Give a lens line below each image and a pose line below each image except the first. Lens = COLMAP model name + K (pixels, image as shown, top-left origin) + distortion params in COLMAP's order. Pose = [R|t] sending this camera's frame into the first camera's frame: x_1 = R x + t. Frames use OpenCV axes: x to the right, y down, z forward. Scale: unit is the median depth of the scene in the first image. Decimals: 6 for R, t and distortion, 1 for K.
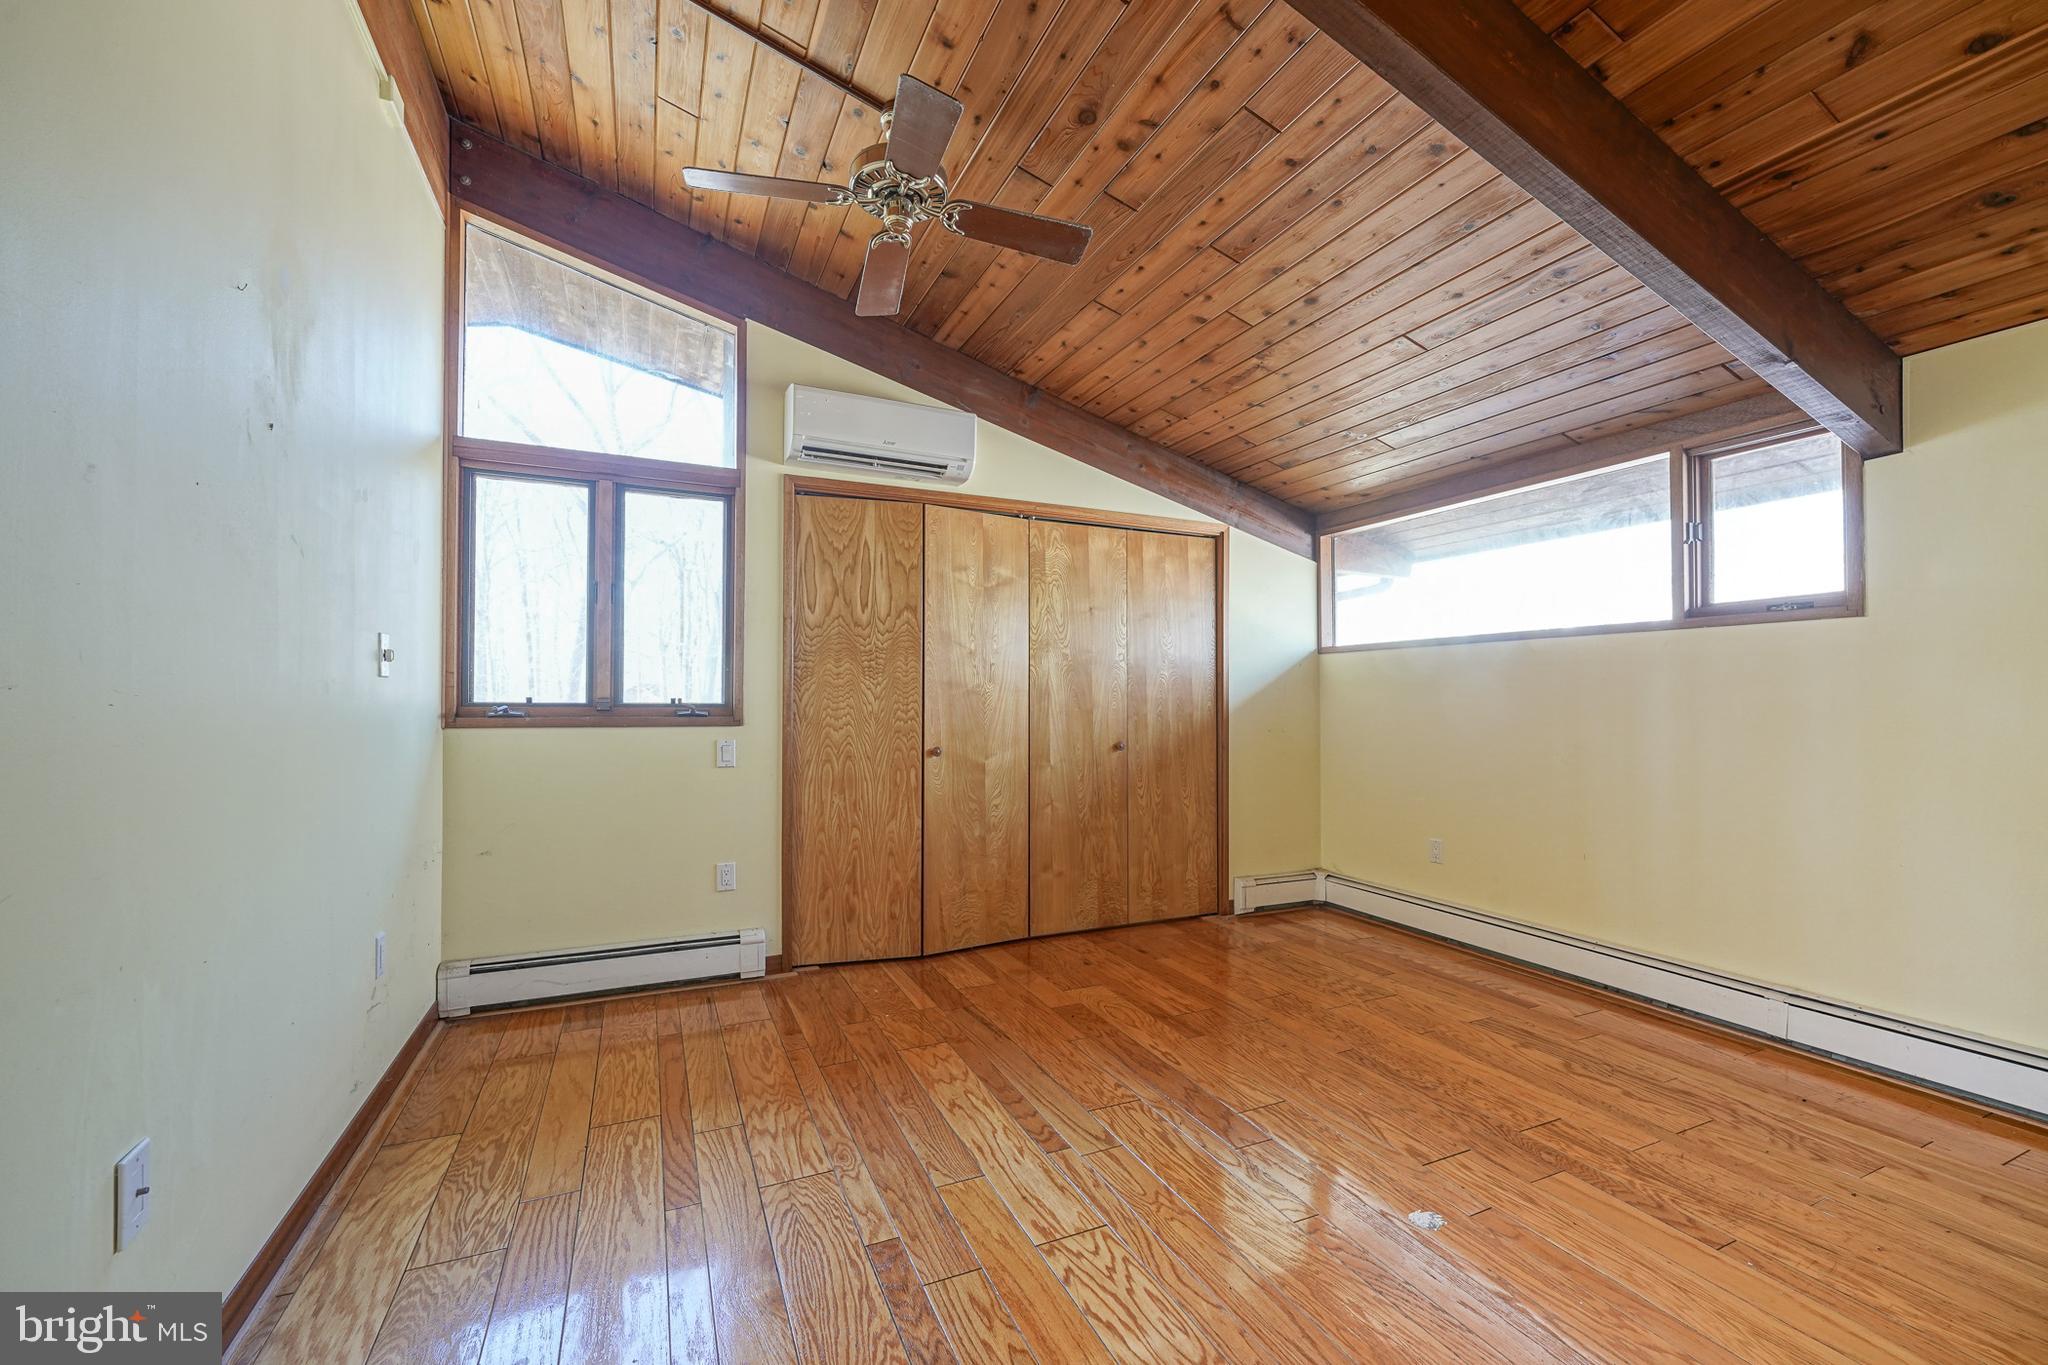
lens RADIAL K [[837.6, 0, 1008.9], [0, 837.6, 700.3], [0, 0, 1]] dist [0.001033, 0.000742]
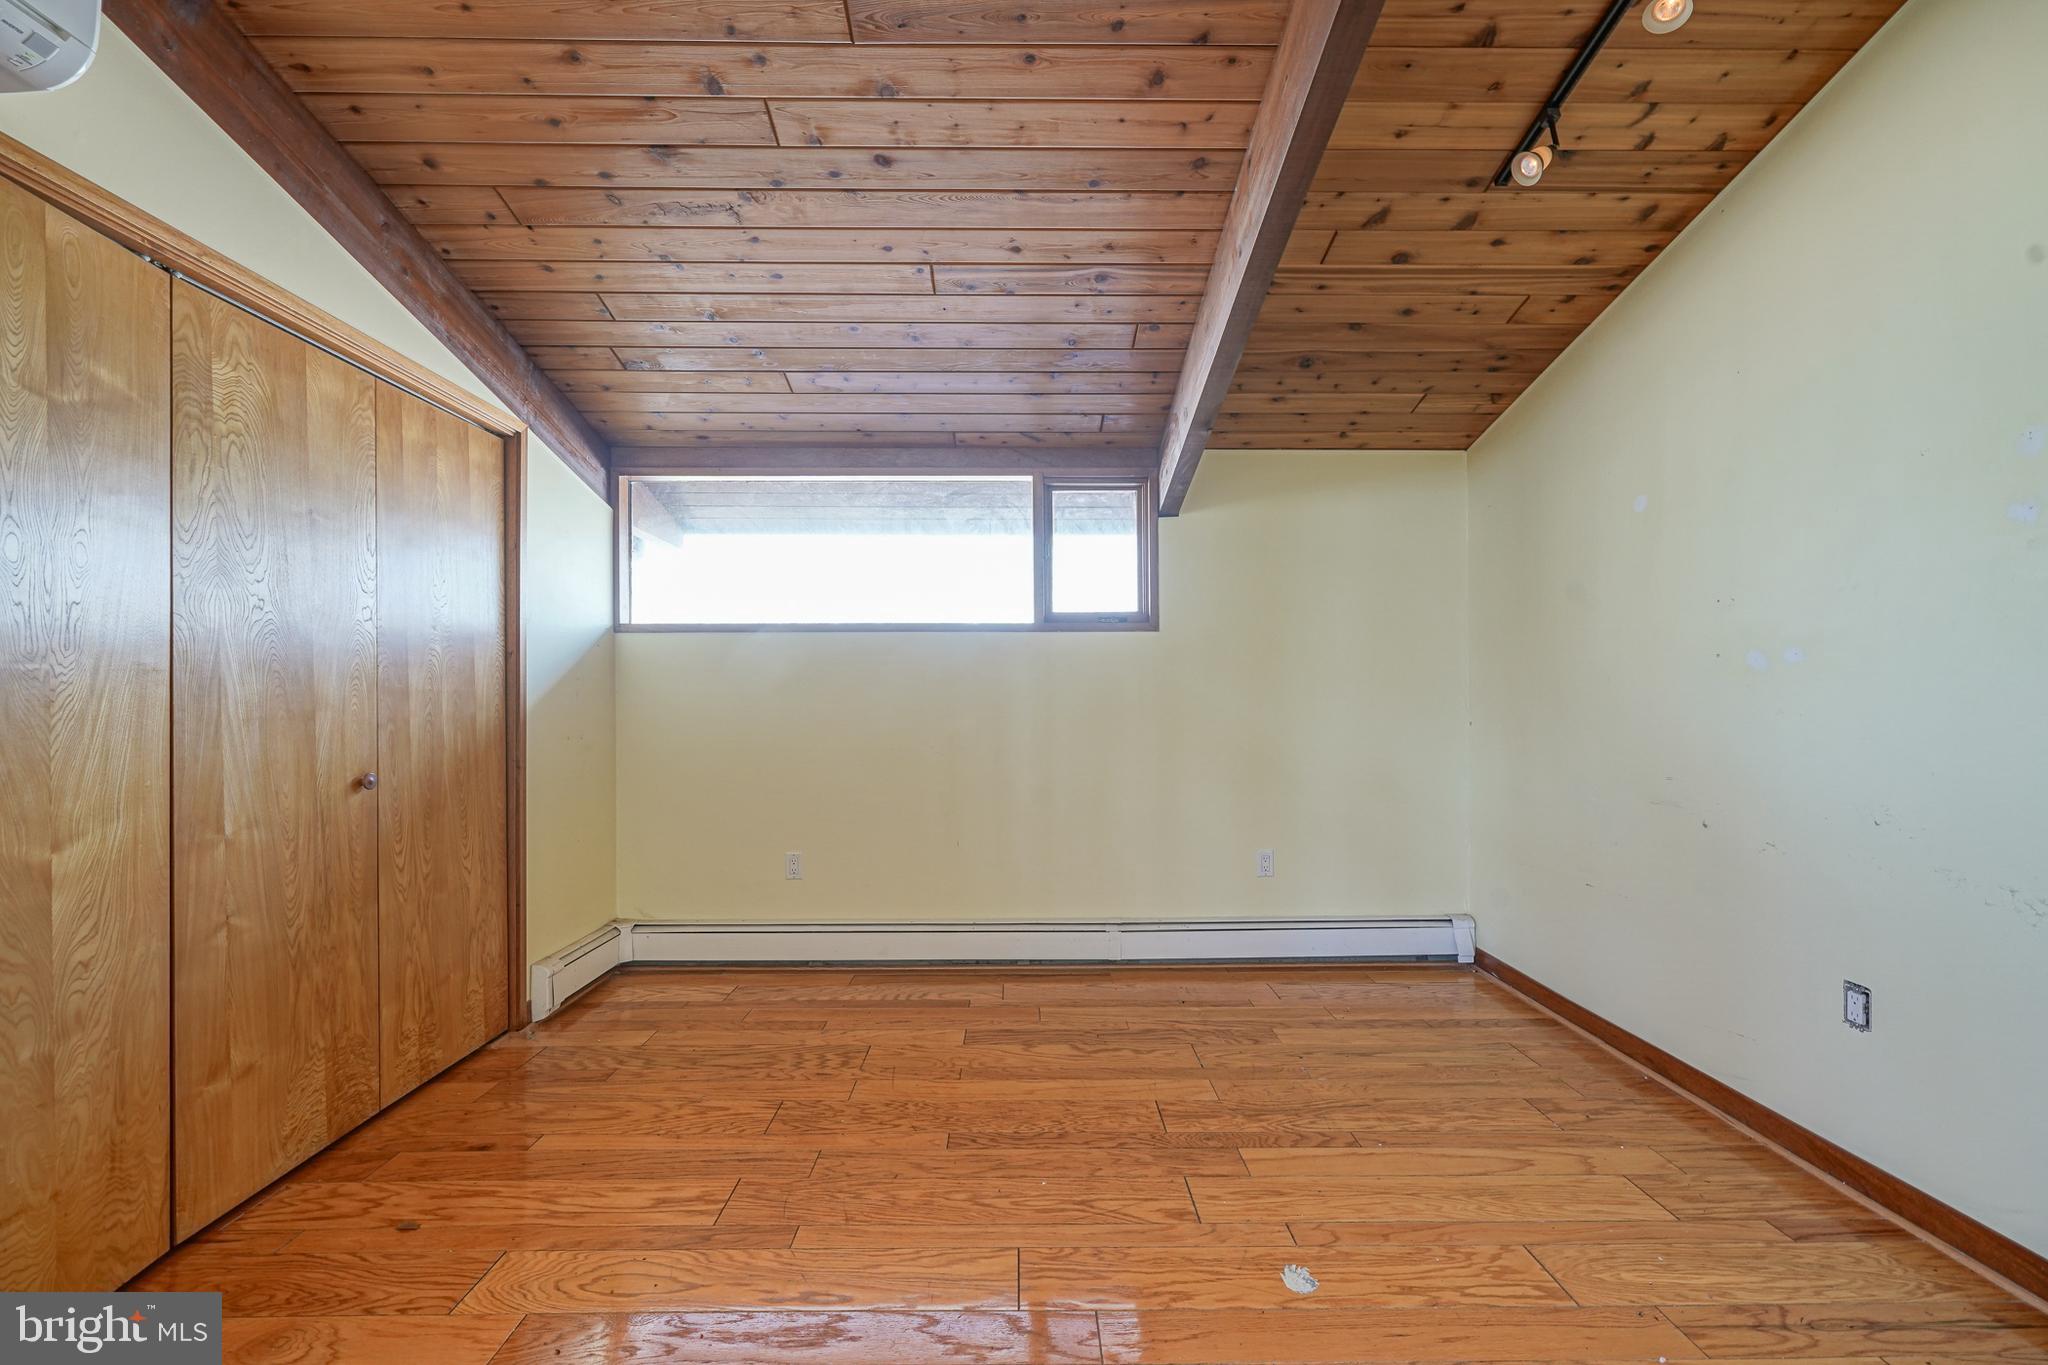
lens RADIAL K [[837.6, 0, 1029.2], [0, 837.6, 689.3], [0, 0, 1]] dist [0.001033, 0.000742]
pose [[0.389010, 0.003601, 0.921227, -0.221980], [0.002075, 0.999986, -0.004785, -0.000079], [-0.921231, 0.003773, 0.388997, 0.472030]]
